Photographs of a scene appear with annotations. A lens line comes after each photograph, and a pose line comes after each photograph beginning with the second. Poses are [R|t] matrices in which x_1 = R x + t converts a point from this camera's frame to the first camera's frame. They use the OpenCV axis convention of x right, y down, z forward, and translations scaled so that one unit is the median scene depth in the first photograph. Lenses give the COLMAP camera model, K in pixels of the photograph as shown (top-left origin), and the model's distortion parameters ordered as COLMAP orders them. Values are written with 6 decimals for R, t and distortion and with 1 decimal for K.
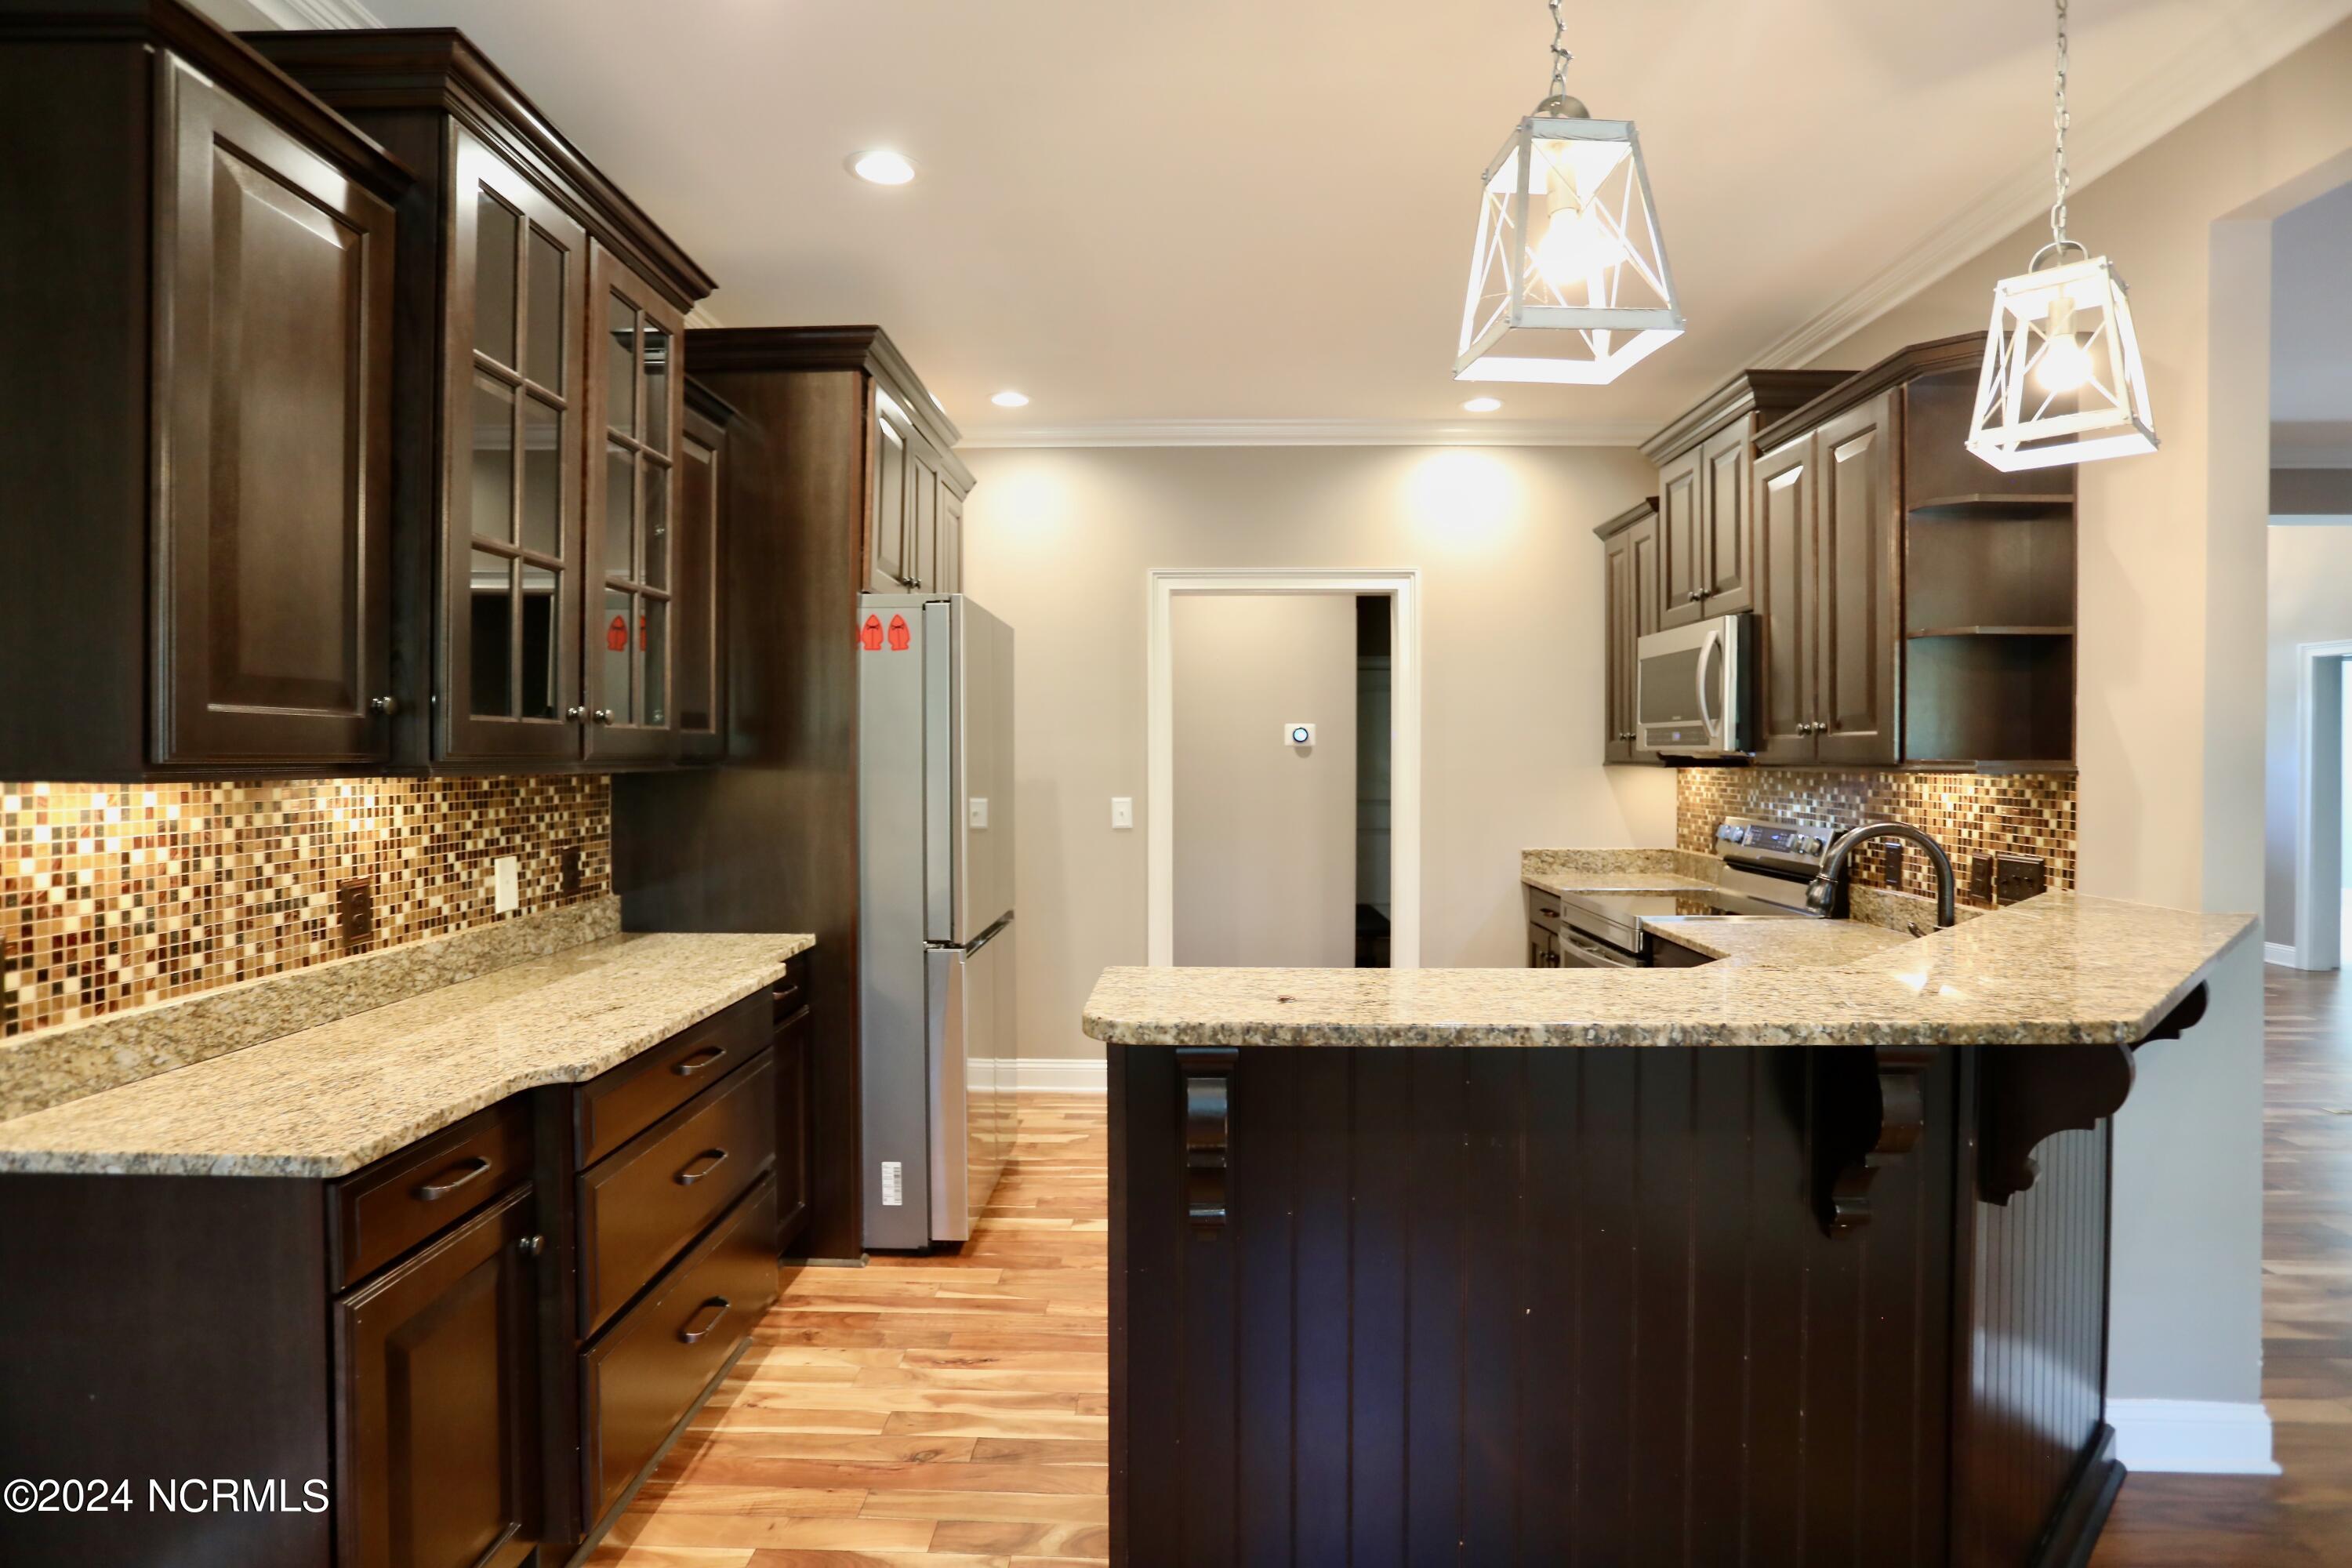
lens RADIAL K [[1233.5, 0, 1173.7], [0, 1233.5, 767.9], [0, 0, 1]] dist [-0.066622, 0.032691]
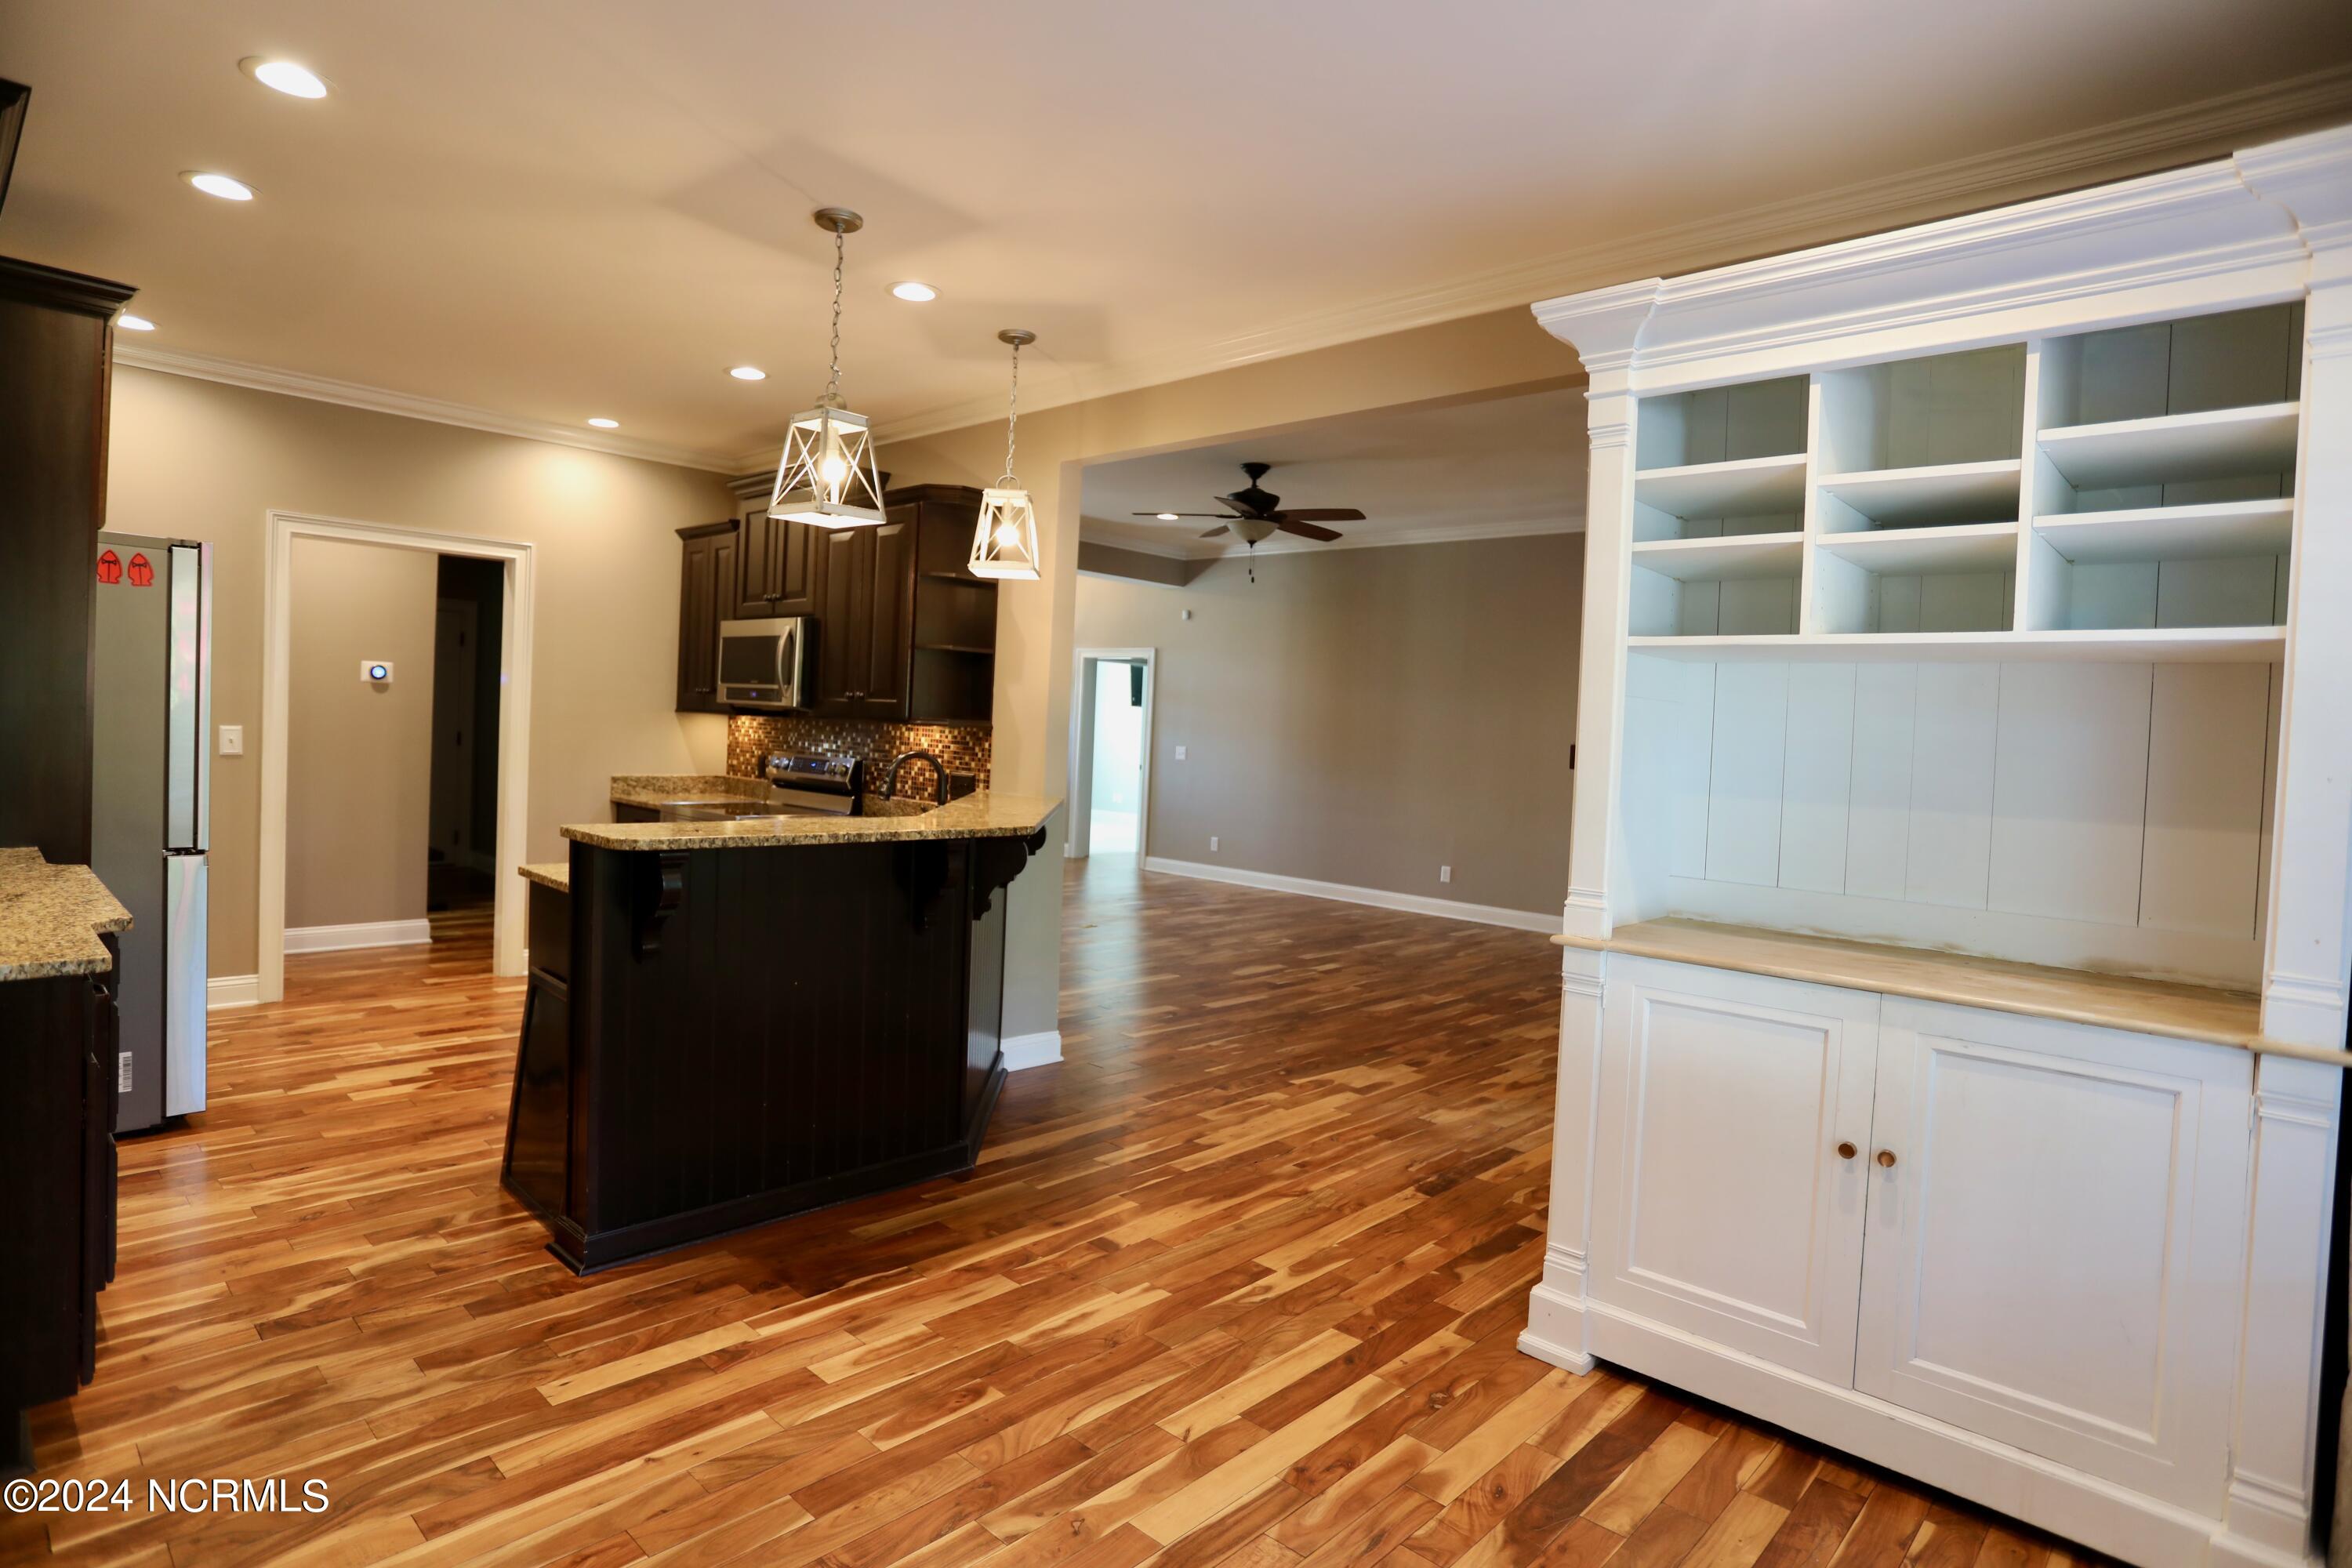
lens RADIAL K [[1233.5, 0, 1173.7], [0, 1233.5, 767.9], [0, 0, 1]] dist [-0.066622, 0.032691]
pose [[0.666371, 0.004255, 0.745608, -0.431096], [-0.037965, 0.998880, 0.028230, 0.001548], [-0.744653, -0.047119, 0.665786, -0.434224]]
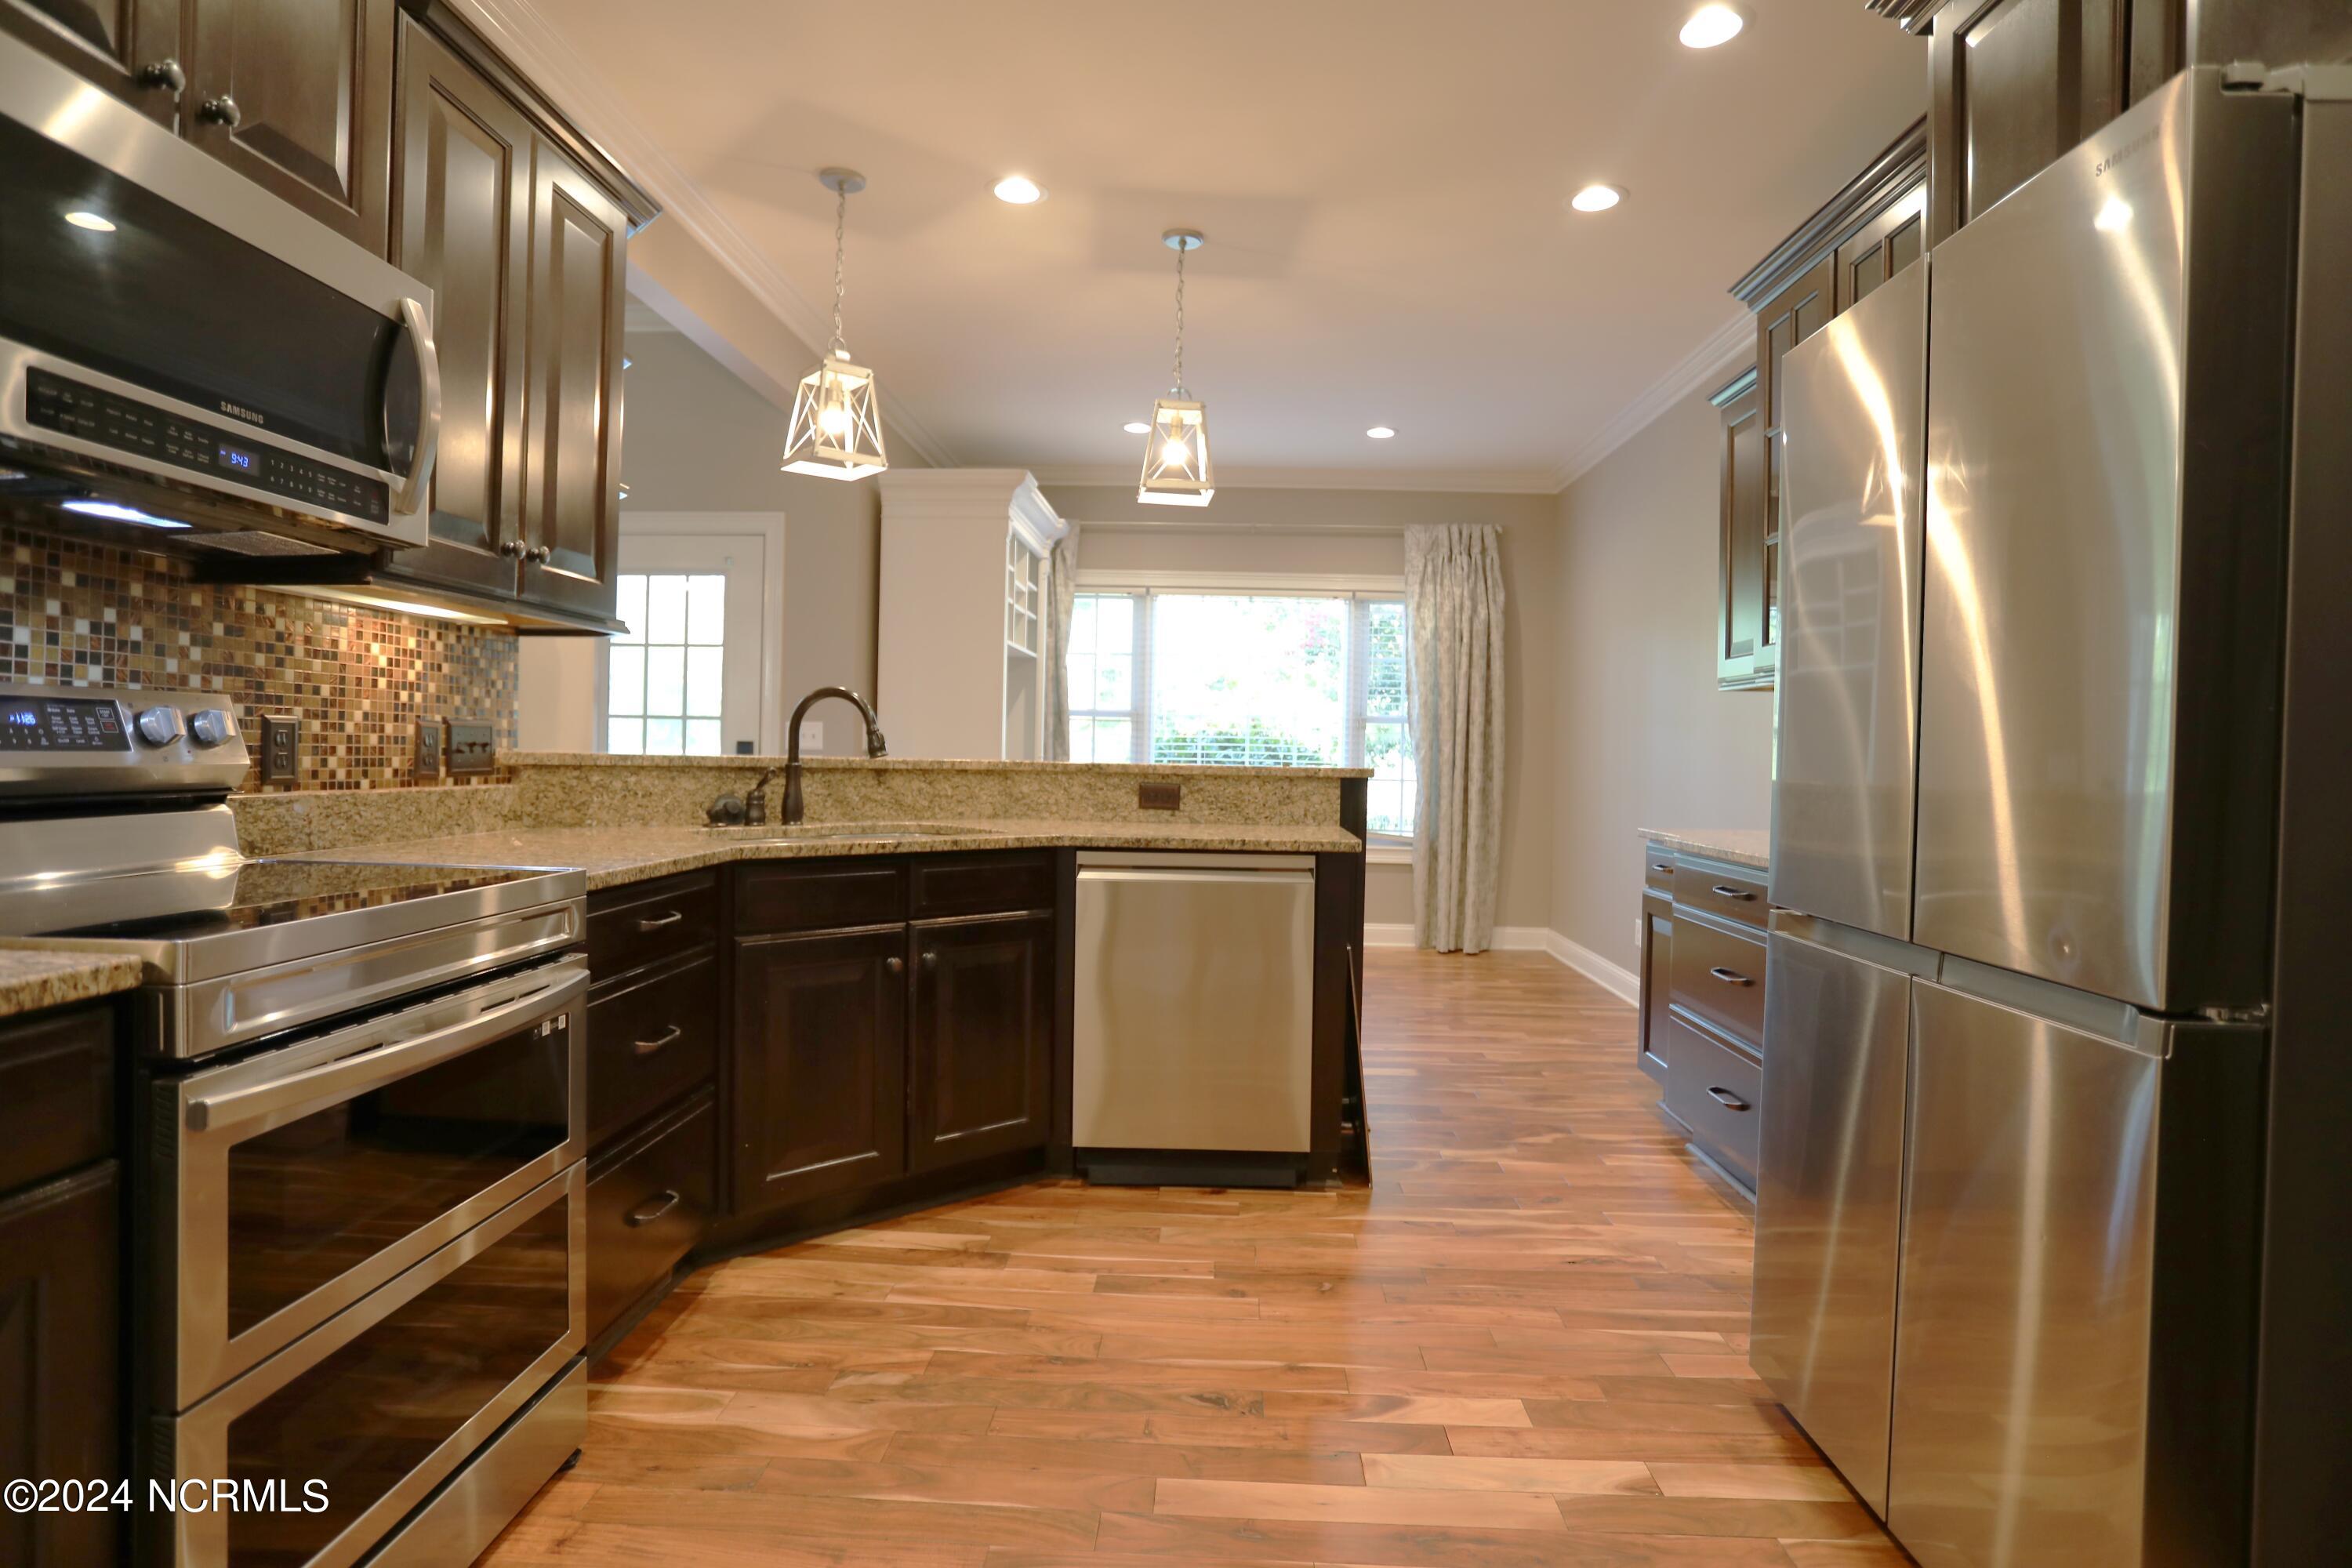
lens RADIAL K [[1233.5, 0, 1173.7], [0, 1233.5, 767.9], [0, 0, 1]] dist [-0.066622, 0.032691]
pose [[-0.999597, -0.024009, 0.015178, 0.143014], [-0.023673, 0.999479, 0.021945, 0.071021], [-0.015697, 0.021577, -0.999644, 1.761468]]
